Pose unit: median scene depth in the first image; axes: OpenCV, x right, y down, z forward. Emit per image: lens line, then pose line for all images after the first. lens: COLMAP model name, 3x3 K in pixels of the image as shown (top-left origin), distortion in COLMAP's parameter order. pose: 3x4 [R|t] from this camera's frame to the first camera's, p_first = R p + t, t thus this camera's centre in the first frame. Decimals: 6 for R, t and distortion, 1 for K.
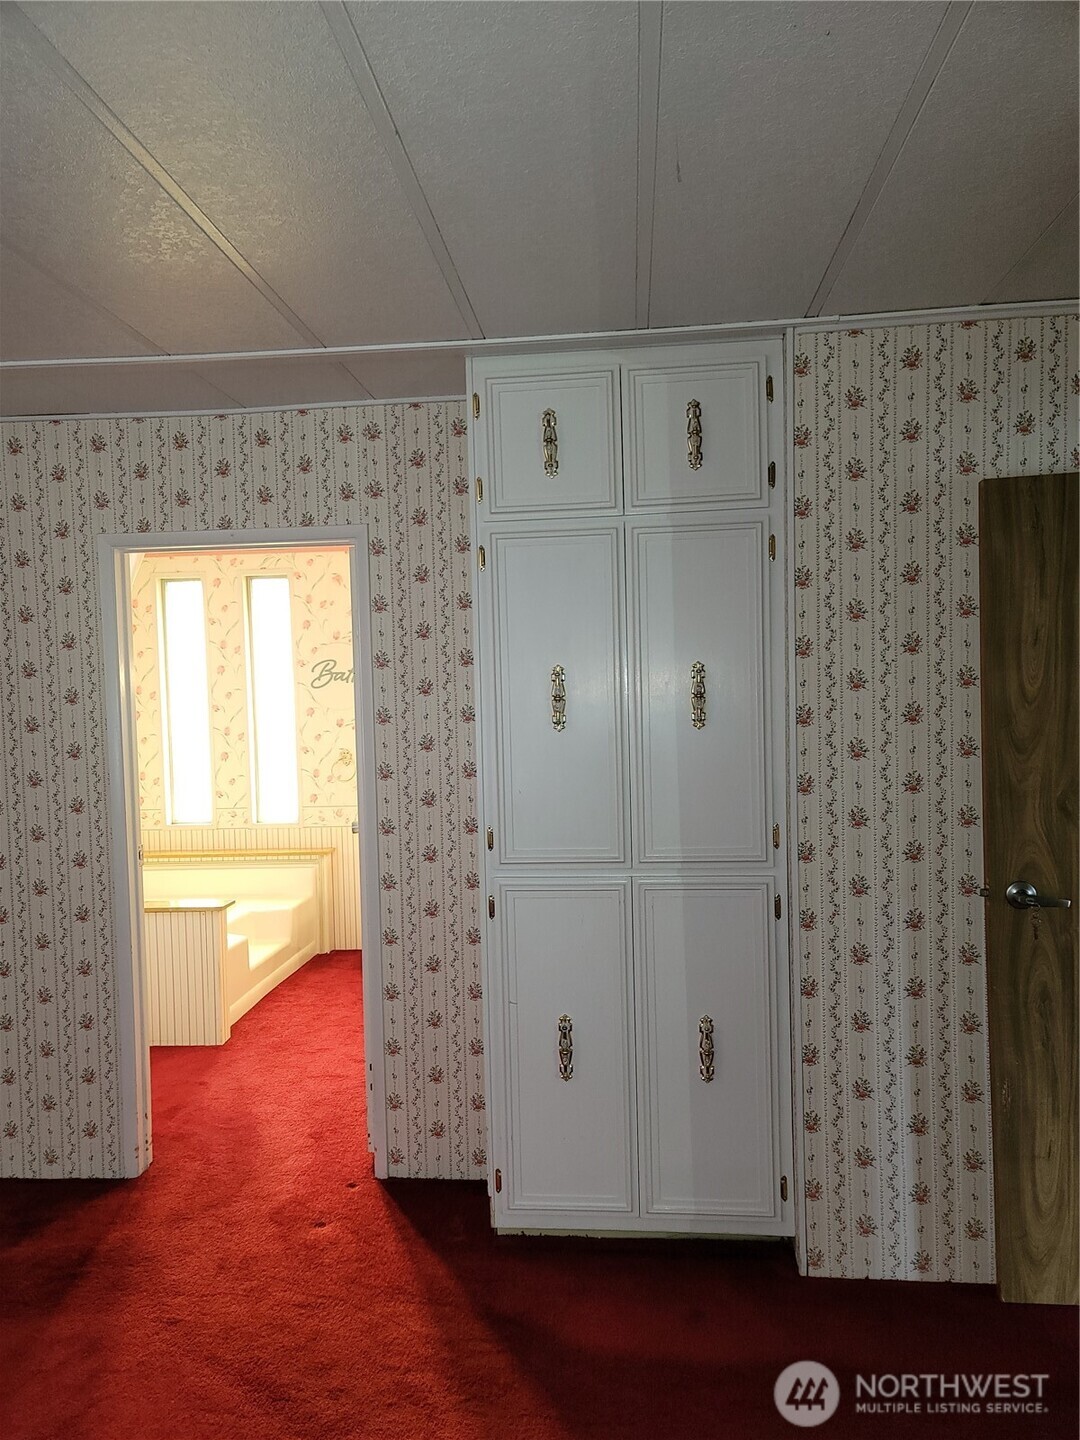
lens RADIAL K [[1061.4, 0, 549.9], [0, 1061.4, 750.7], [0, 0, 1]] dist [0.067672, -0.048268]
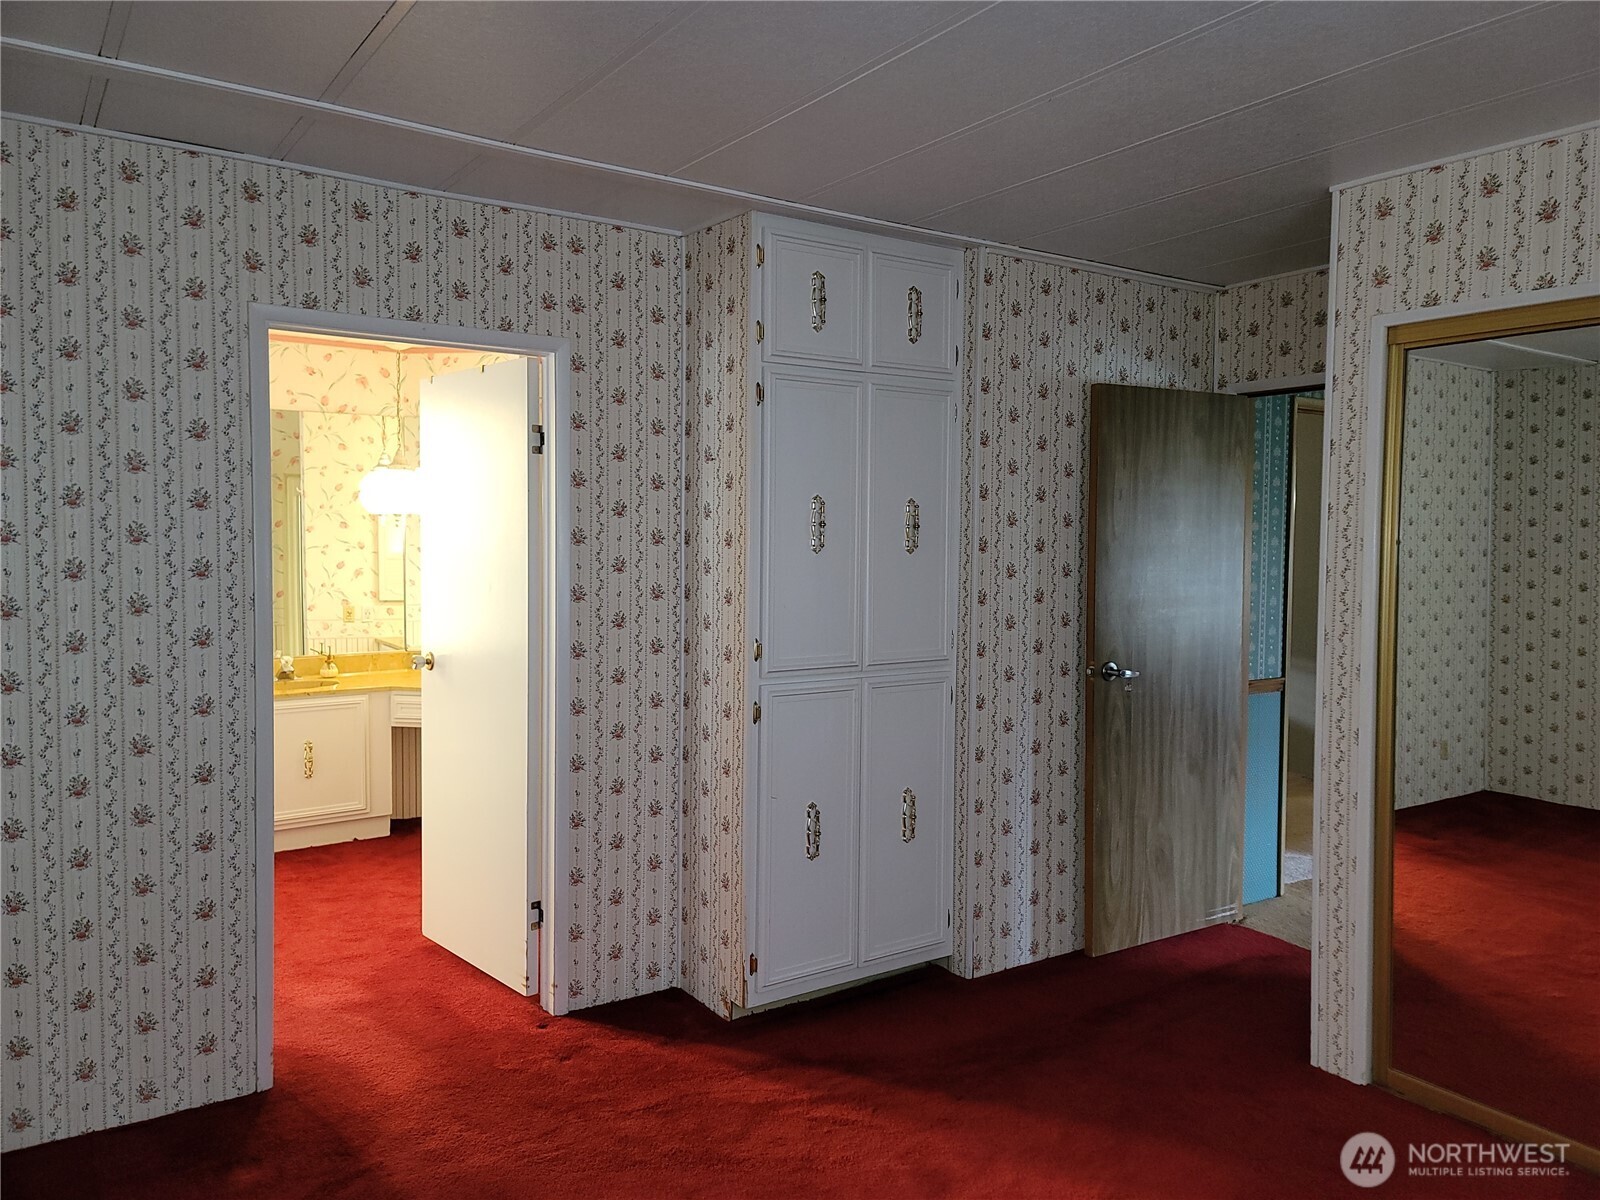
lens RADIAL K [[1179.3, 0, 816.5], [0, 1179.3, 597.0], [0, 0, 1]] dist [0.067672, -0.048268]
pose [[0.758688, -0.002404, 0.651450, -0.809490], [0.005572, 0.999981, -0.002798, 0.031757], [-0.651430, 0.005753, 0.758687, 0.037257]]
